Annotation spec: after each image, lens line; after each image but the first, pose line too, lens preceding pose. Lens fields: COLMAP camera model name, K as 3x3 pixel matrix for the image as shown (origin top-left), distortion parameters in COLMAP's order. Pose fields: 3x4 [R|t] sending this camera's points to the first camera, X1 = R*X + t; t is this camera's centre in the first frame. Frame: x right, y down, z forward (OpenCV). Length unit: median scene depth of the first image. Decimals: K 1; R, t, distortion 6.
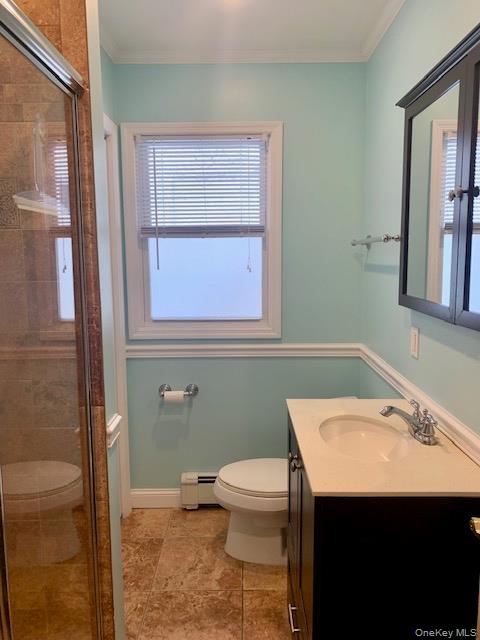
lens RADIAL K [[485.0, 0, 241.9], [0, 485.0, 310.5], [0, 0, 1]] dist [0.060139, -0.076514]
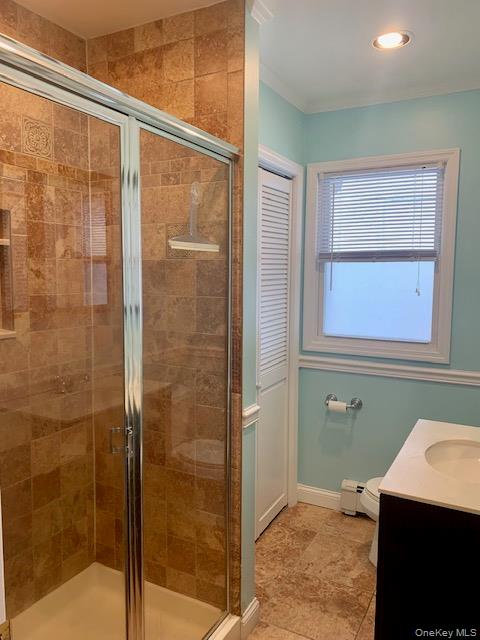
lens RADIAL K [[485.0, 0, 241.9], [0, 485.0, 310.5], [0, 0, 1]] dist [0.060139, -0.076514]
pose [[0.887199, 0.053739, -0.458248, 0.166944], [-0.071364, 0.997225, -0.021221, 0.000278], [0.455835, 0.051530, 0.888571, -0.087320]]
